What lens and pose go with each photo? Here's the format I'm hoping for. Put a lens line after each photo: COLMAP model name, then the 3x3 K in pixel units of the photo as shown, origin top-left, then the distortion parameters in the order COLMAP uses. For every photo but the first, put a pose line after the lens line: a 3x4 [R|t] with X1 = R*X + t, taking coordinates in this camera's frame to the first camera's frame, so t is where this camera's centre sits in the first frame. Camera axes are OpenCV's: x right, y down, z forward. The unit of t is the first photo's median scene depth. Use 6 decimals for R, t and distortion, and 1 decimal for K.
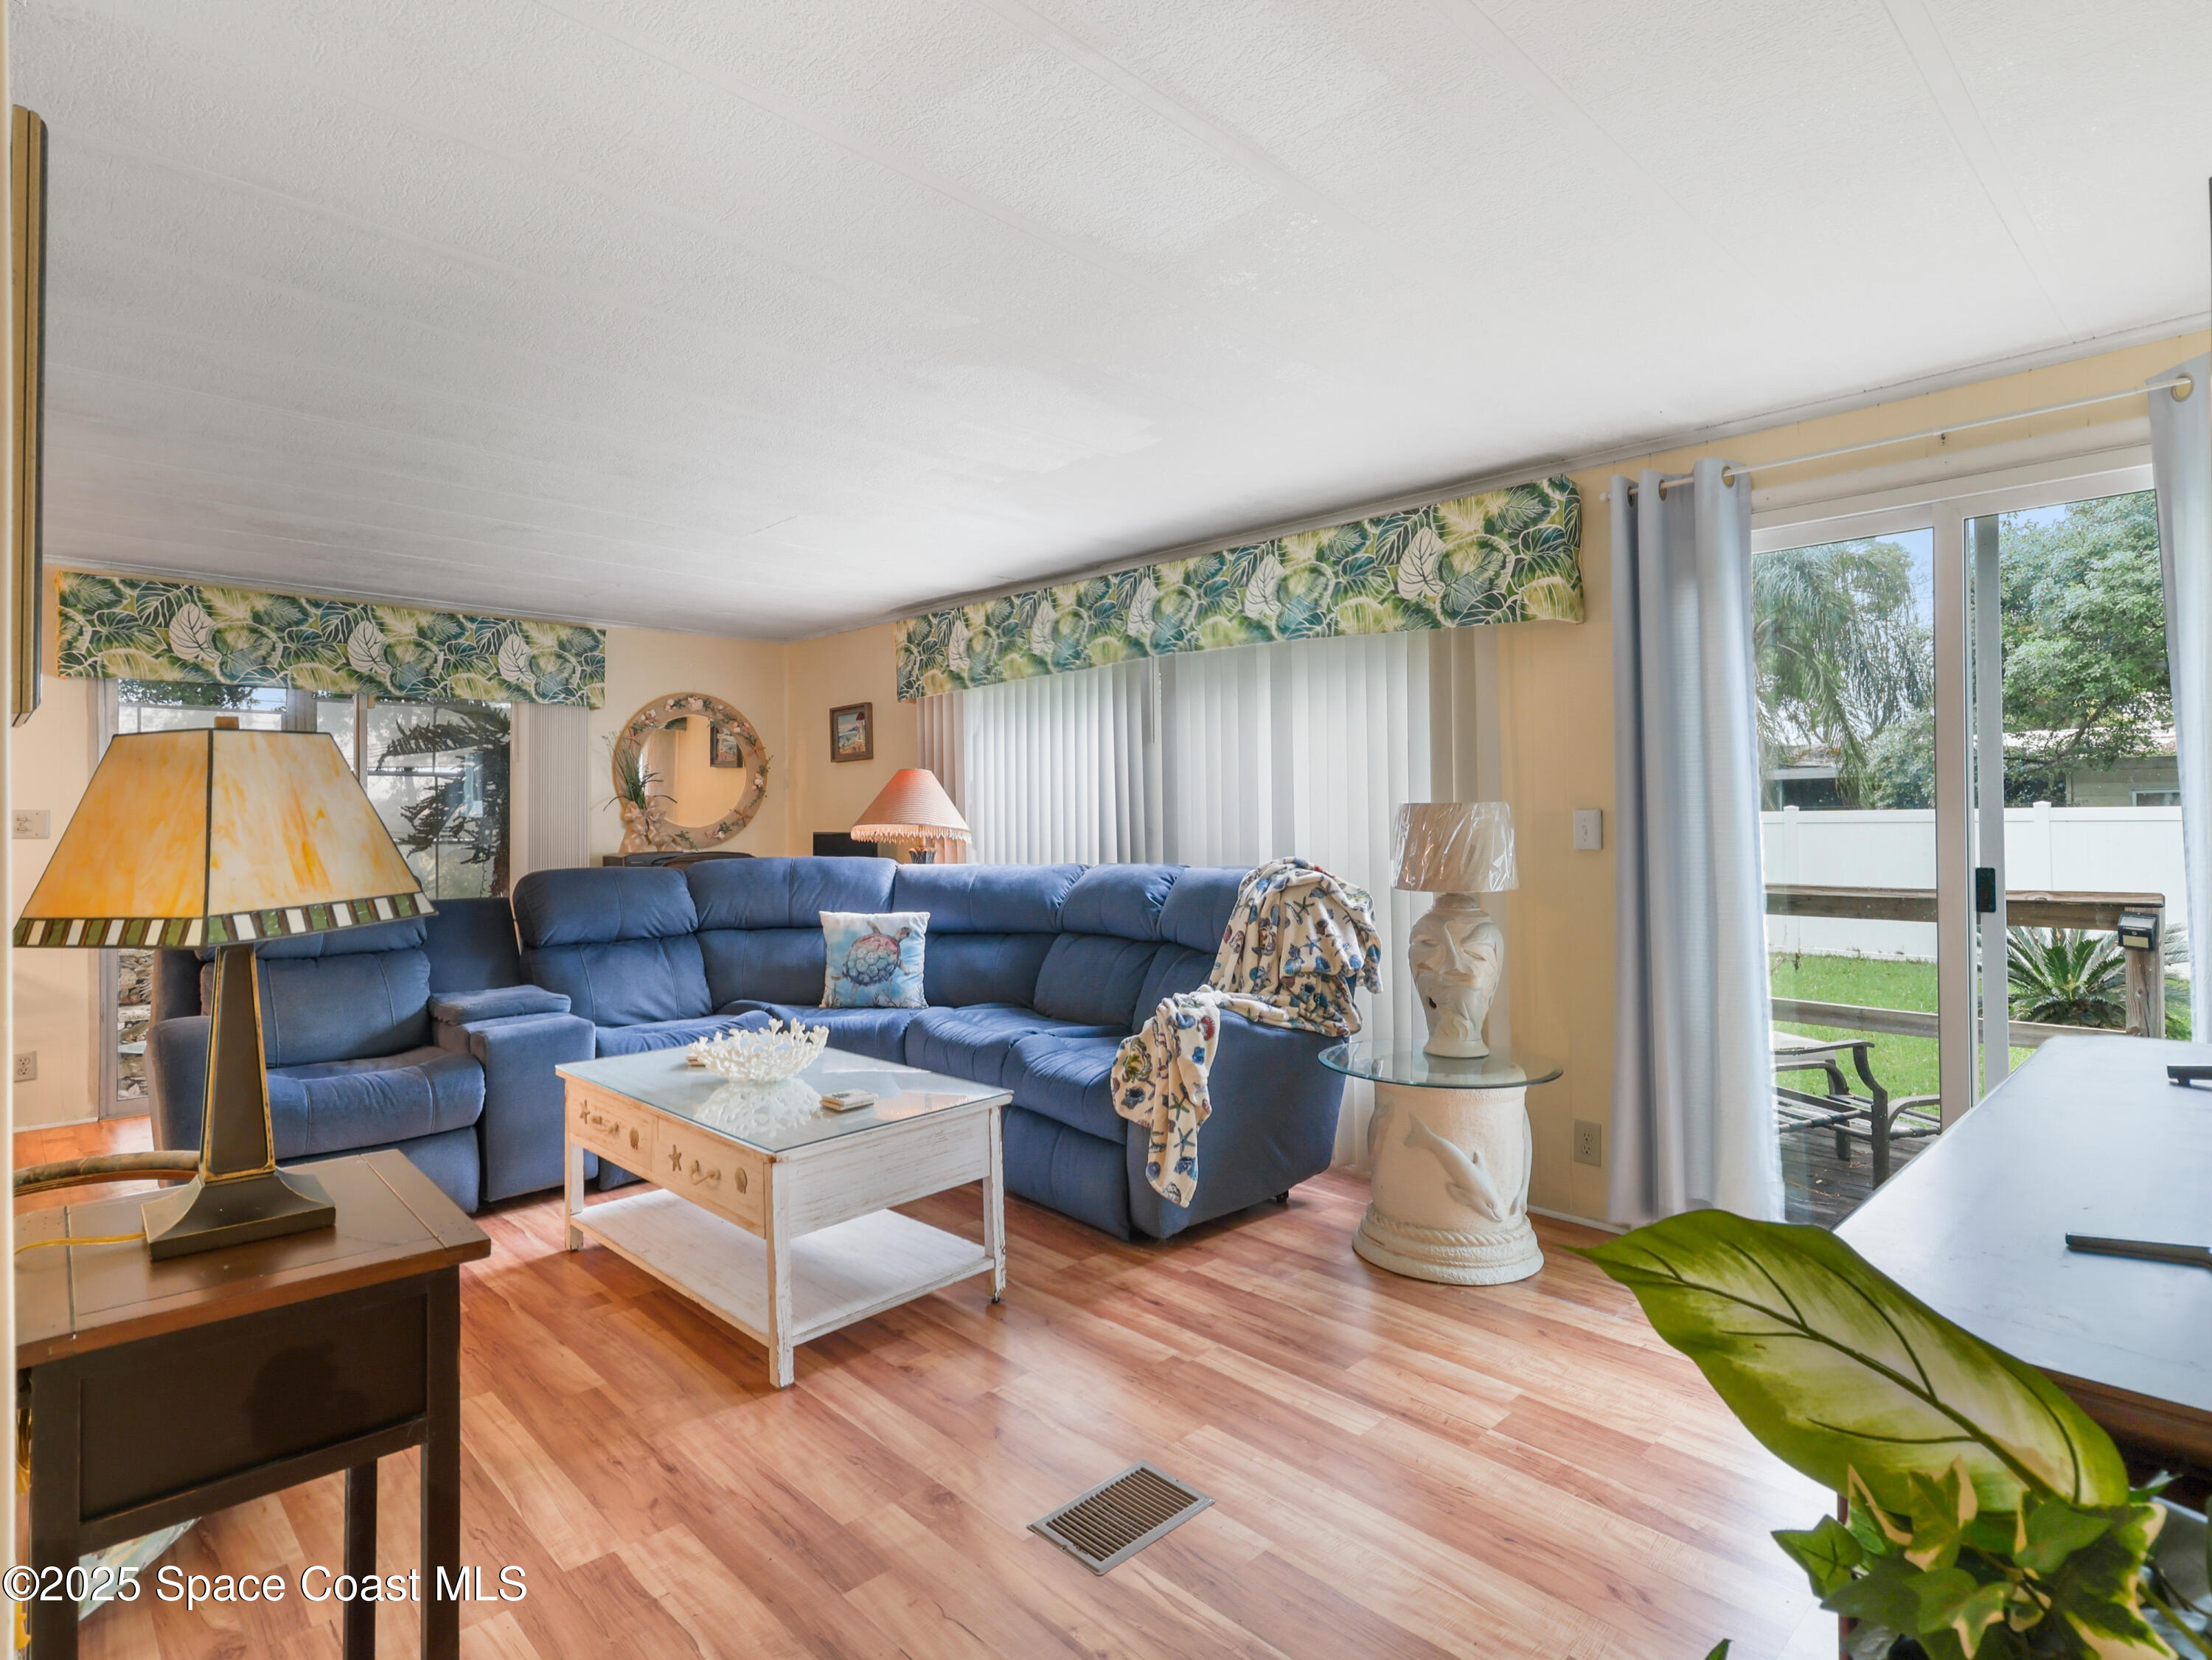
lens RADIAL K [[1167.7, 0, 1105.8], [0, 1167.7, 820.3], [0, 0, 1]] dist [0.005314, -0.000012]
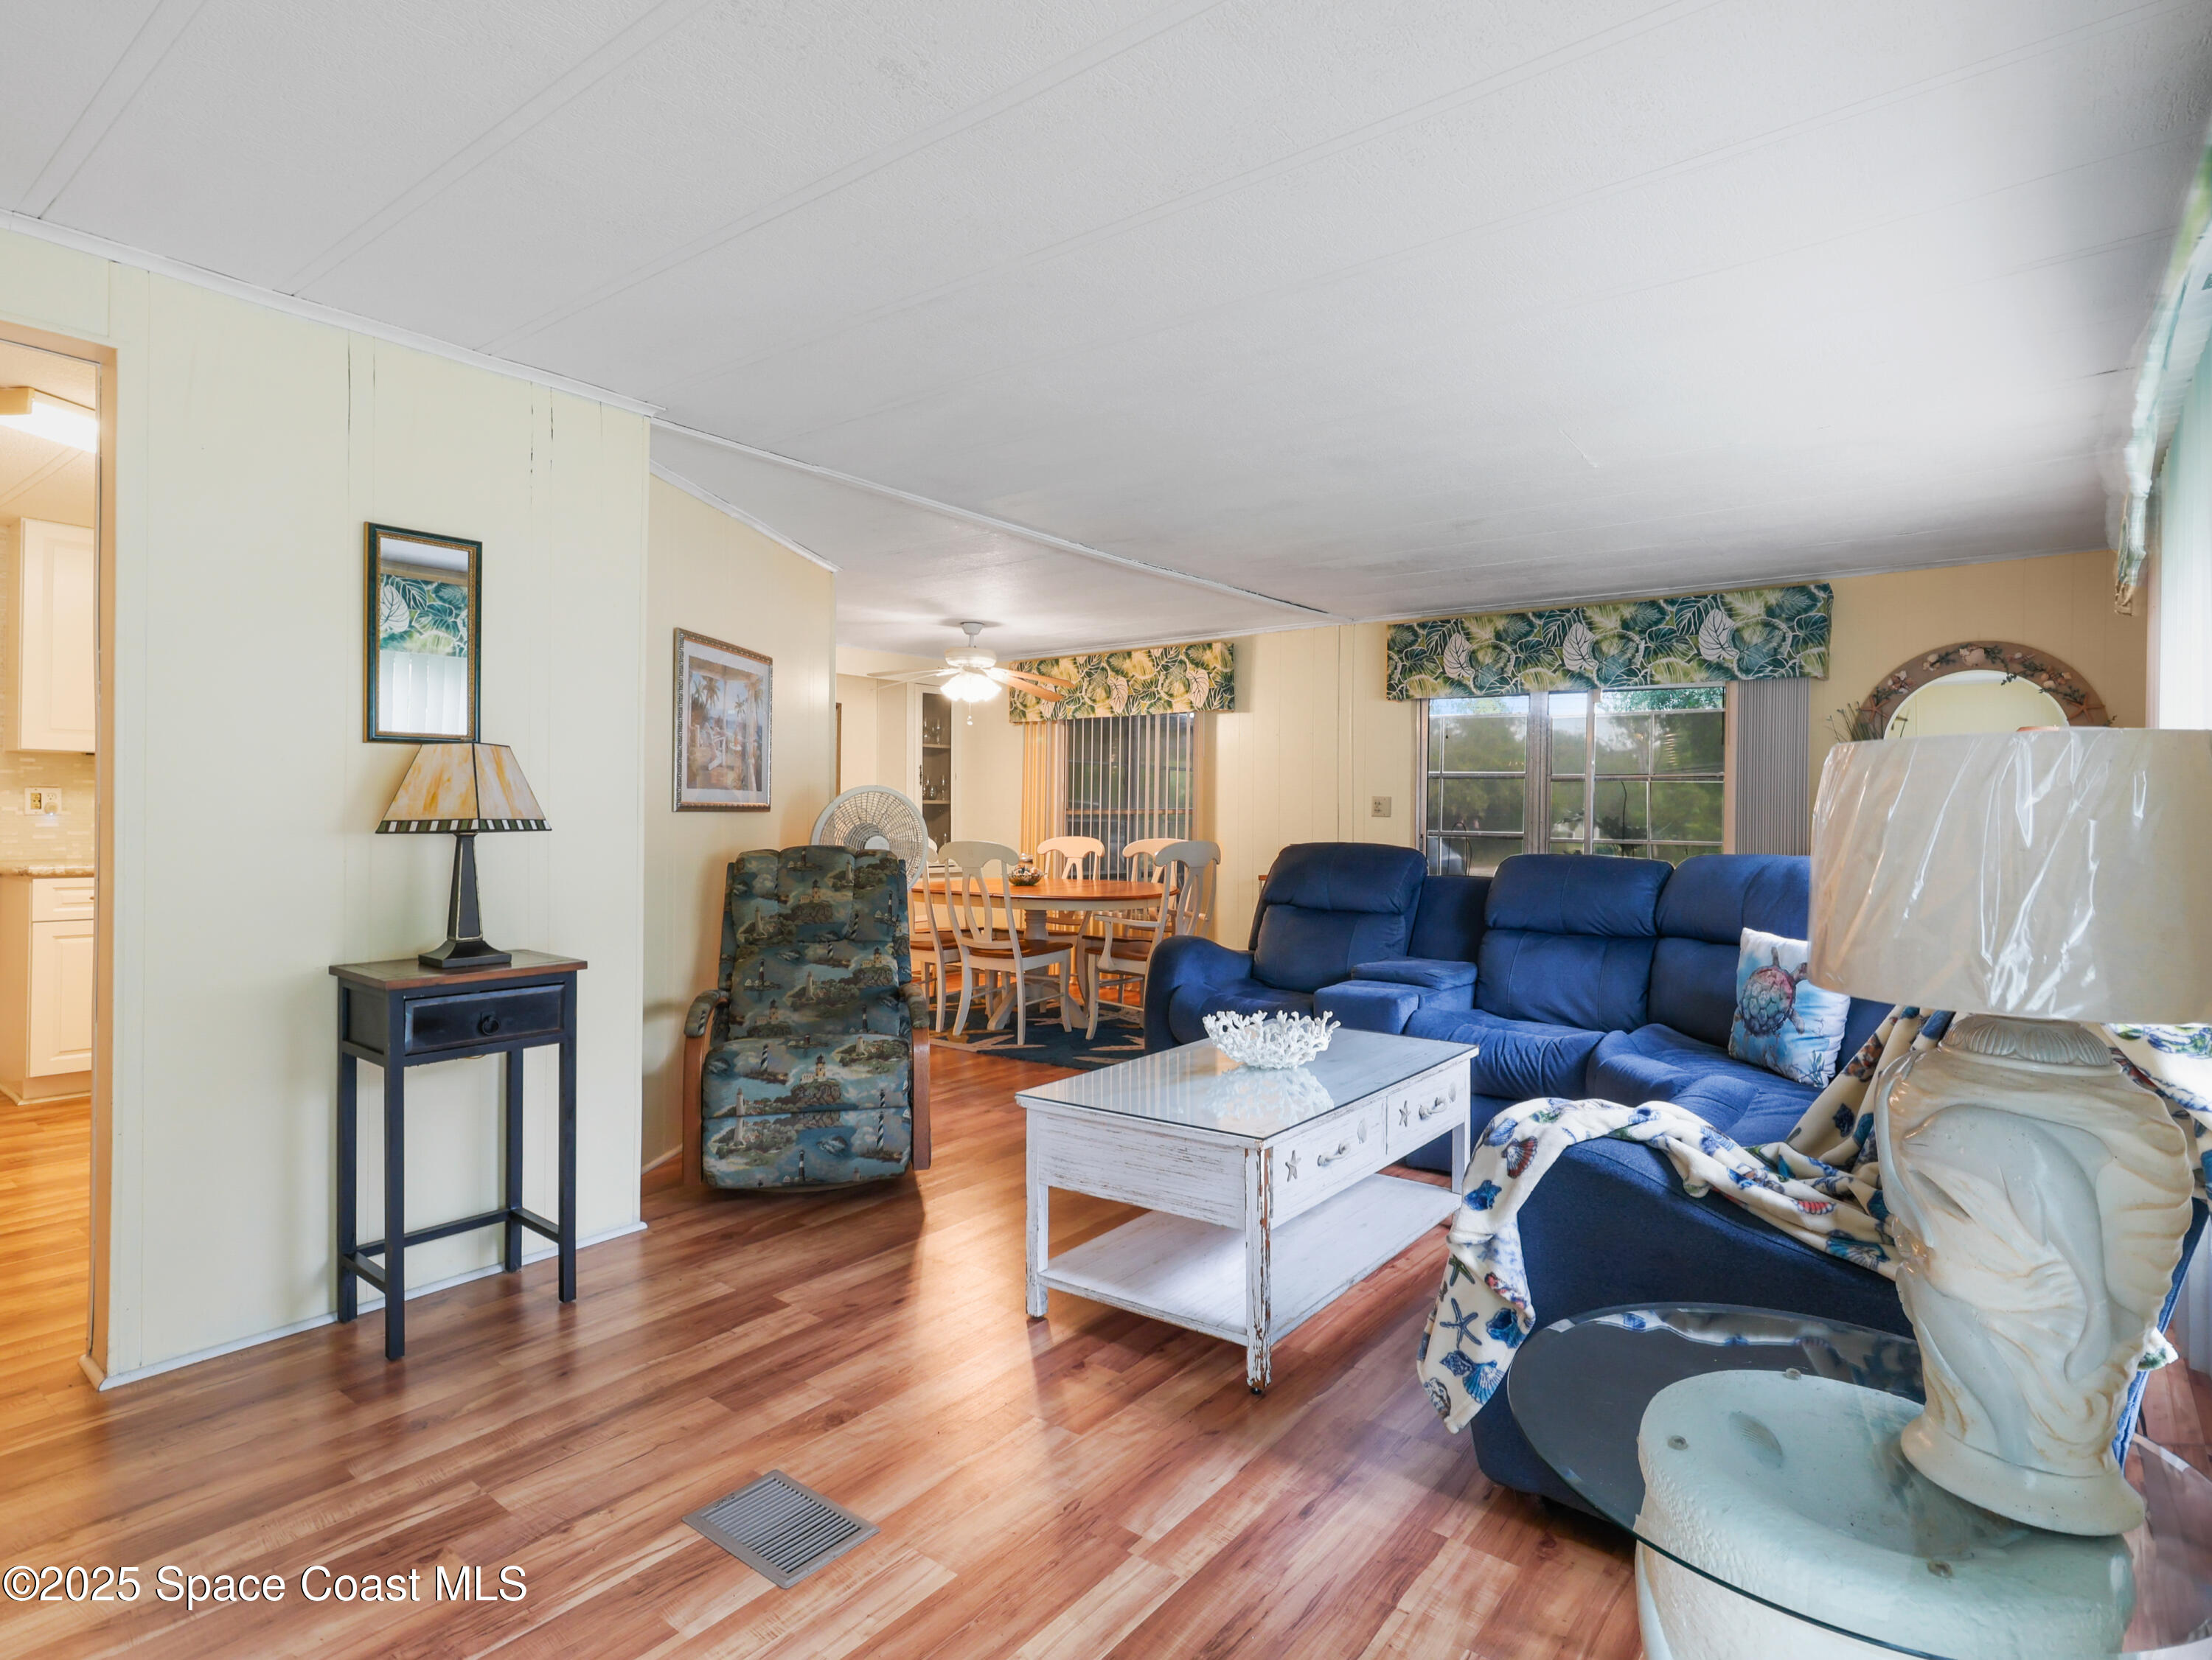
lens RADIAL K [[1167.7, 0, 1161.6], [0, 1167.7, 815.0], [0, 0, 1]] dist [0.005314, -0.000012]
pose [[0.149157, 0.011738, -0.988744, 0.645954], [-0.014038, 0.999854, 0.009752, 0.005680], [0.988714, 0.012426, 0.149300, 0.758486]]
